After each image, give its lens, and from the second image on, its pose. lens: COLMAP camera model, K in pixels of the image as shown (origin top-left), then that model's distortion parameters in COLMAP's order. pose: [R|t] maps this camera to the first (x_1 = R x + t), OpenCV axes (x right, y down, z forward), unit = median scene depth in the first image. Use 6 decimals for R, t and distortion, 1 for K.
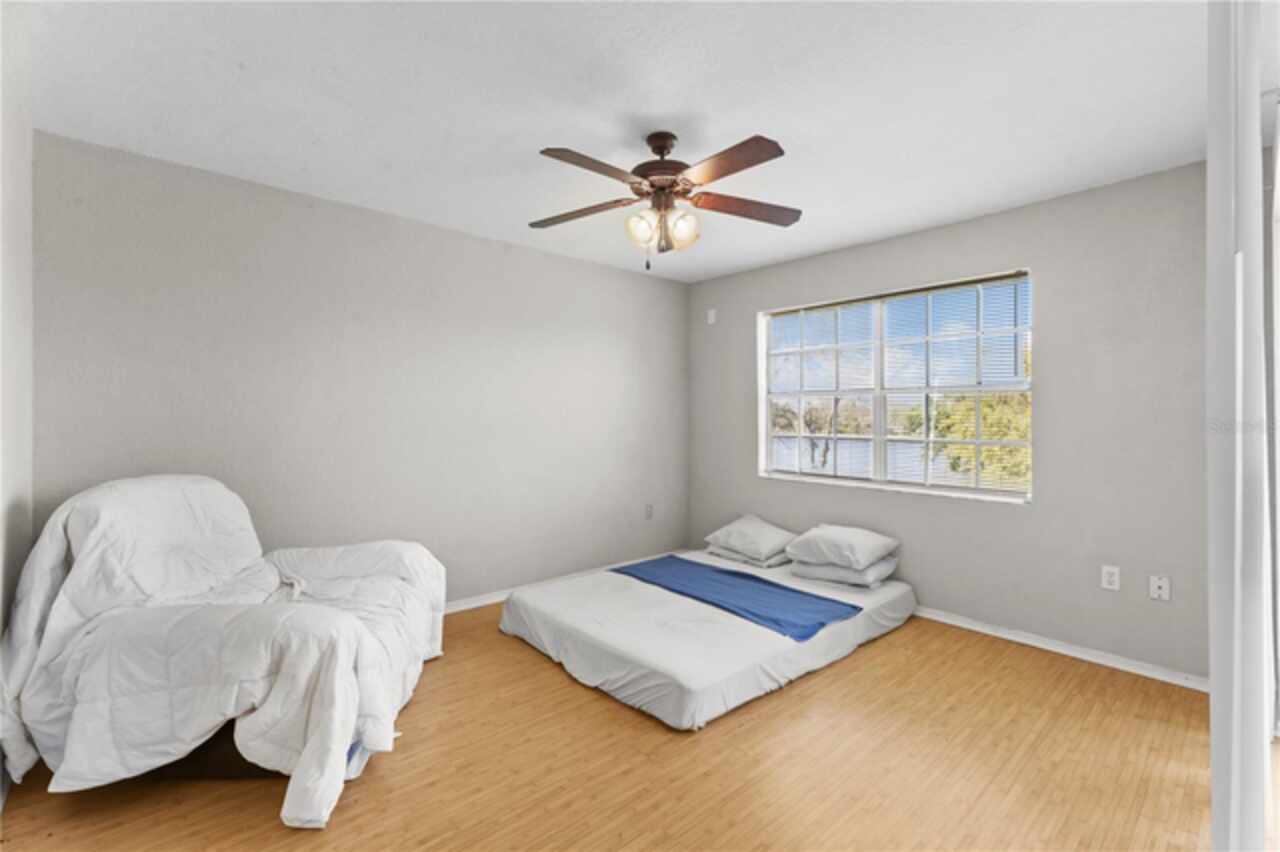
lens RADIAL K [[545.9, 0, 641.4], [0, 545.9, 416.1], [0, 0, 1]] dist [-0.000037, 0.000030]
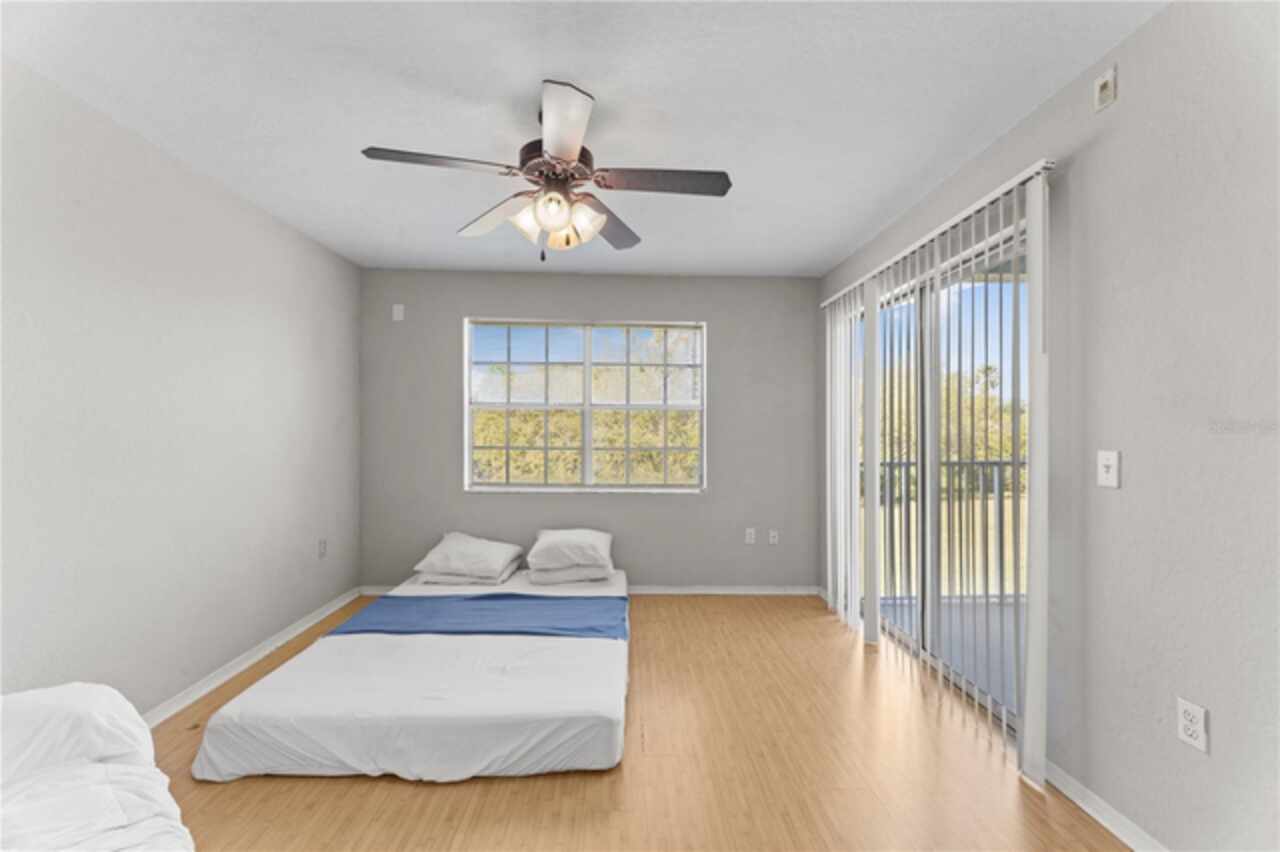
lens RADIAL K [[519.3, 0, 640.0], [0, 519.3, 426.0], [0, 0, 1]] dist [-0.002415, -0.000127]
pose [[0.653275, 0.003687, 0.757112, -0.379850], [-0.006741, 0.999977, 0.000947, -0.007050], [-0.757090, -0.005722, 0.653285, 0.258443]]
